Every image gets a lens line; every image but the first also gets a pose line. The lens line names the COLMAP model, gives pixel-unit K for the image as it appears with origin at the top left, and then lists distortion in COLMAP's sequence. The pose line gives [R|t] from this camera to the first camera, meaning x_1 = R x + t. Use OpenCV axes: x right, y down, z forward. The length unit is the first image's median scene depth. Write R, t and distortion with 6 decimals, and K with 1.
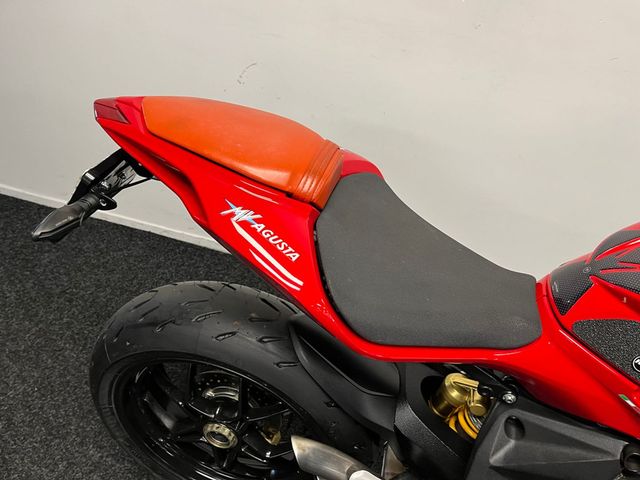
lens RADIAL K [[480.8, 0, 326.7], [0, 480.8, 242.7], [0, 0, 1]] dist [0.089293, -0.121587]
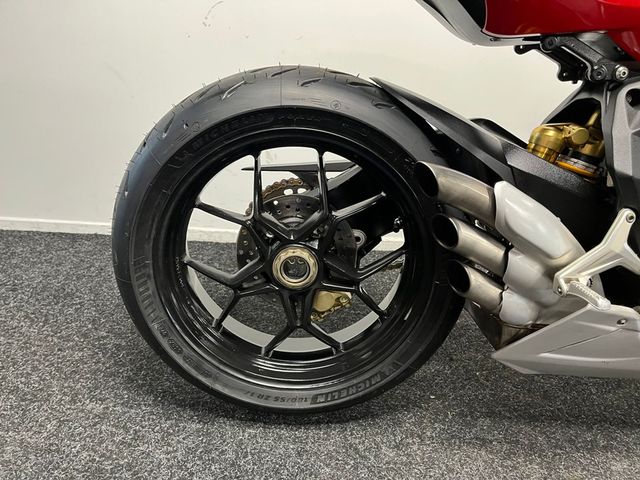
lens RADIAL K [[484.5, 0, 320.0], [0, 484.5, 240.0], [0, 0, 1]] dist [0.084852, -0.113878]
pose [[0.961460, -0.137011, 0.238374, -0.278748], [0.199224, 0.944674, -0.260580, 0.433789], [-0.189483, 0.298027, 0.935562, 0.161829]]
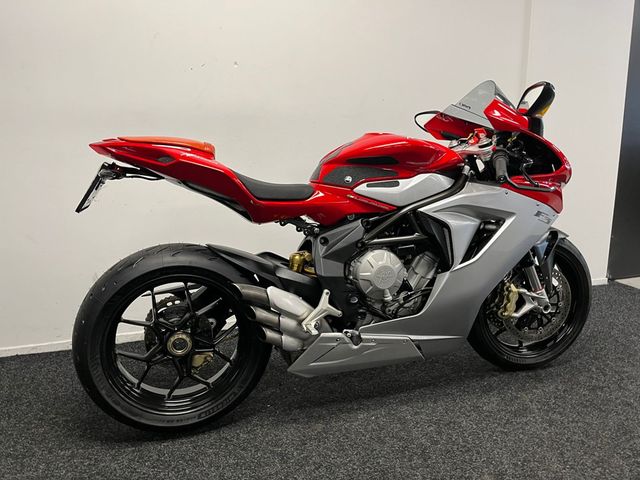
lens RADIAL K [[484.5, 0, 320.0], [0, 484.5, 240.0], [0, 0, 1]] dist [0.084852, -0.113878]
pose [[0.837964, -0.215685, 0.501295, -0.422328], [0.414897, 0.848511, -0.328464, 0.617330], [-0.354510, 0.483227, 0.800509, -0.442519]]
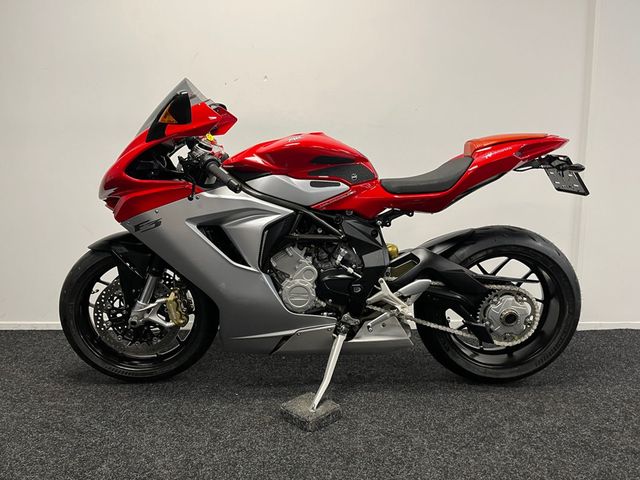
lens RADIAL K [[480.2, 0, 322.2], [0, 480.2, 247.0], [0, 0, 1]] dist [0.086470, -0.113784]
pose [[0.958785, -0.135808, 0.249574, -0.014135], [0.243970, 0.843718, -0.478141, 0.870954], [-0.145635, 0.519323, 0.842077, -0.504033]]
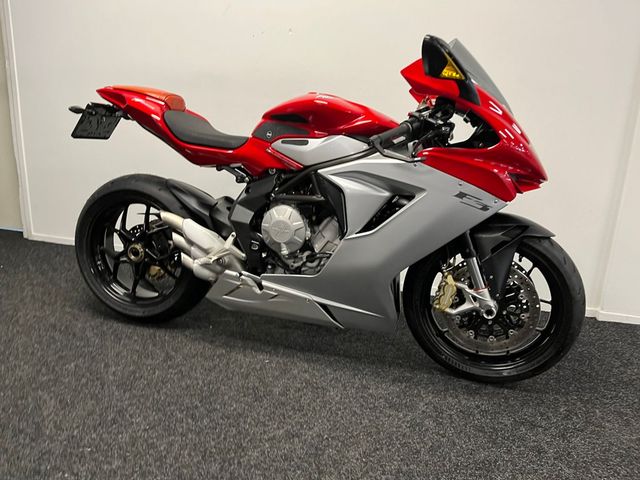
lens RADIAL K [[480.2, 0, 322.2], [0, 480.2, 247.0], [0, 0, 1]] dist [0.086470, -0.113784]
pose [[0.998907, -0.043823, -0.016283, 0.439200], [0.033173, 0.909840, -0.413631, 0.928913], [0.032941, 0.412639, 0.910299, -0.607129]]
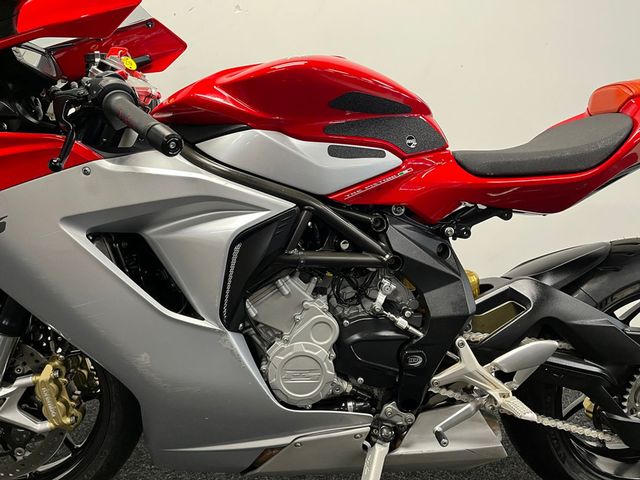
lens RADIAL K [[484.9, 0, 327.7], [0, 484.9, 242.6], [0, 0, 1]] dist [0.071032, -0.103384]
pose [[0.938994, -0.120548, 0.322116, 0.074131], [0.273706, 0.829046, -0.487614, 0.527791], [-0.208268, 0.546032, 0.811464, 0.028868]]
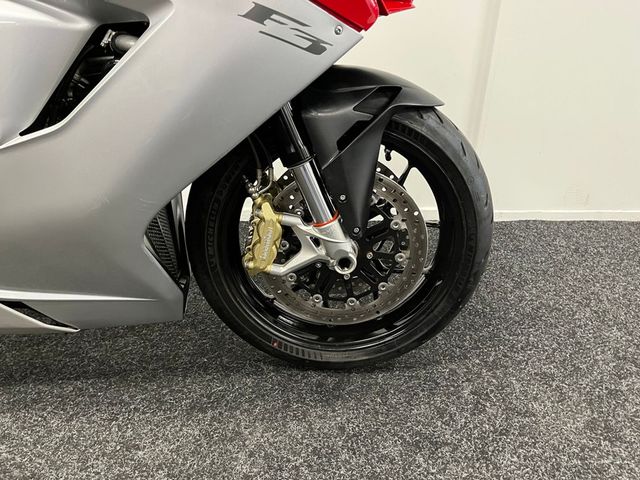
lens RADIAL K [[480.8, 0, 326.7], [0, 480.8, 242.7], [0, 0, 1]] dist [0.089293, -0.121587]
pose [[0.937356, -0.203661, 0.282640, 0.631826], [0.263749, 0.944916, -0.193831, 0.681509], [-0.227595, 0.256235, 0.939438, -0.023726]]
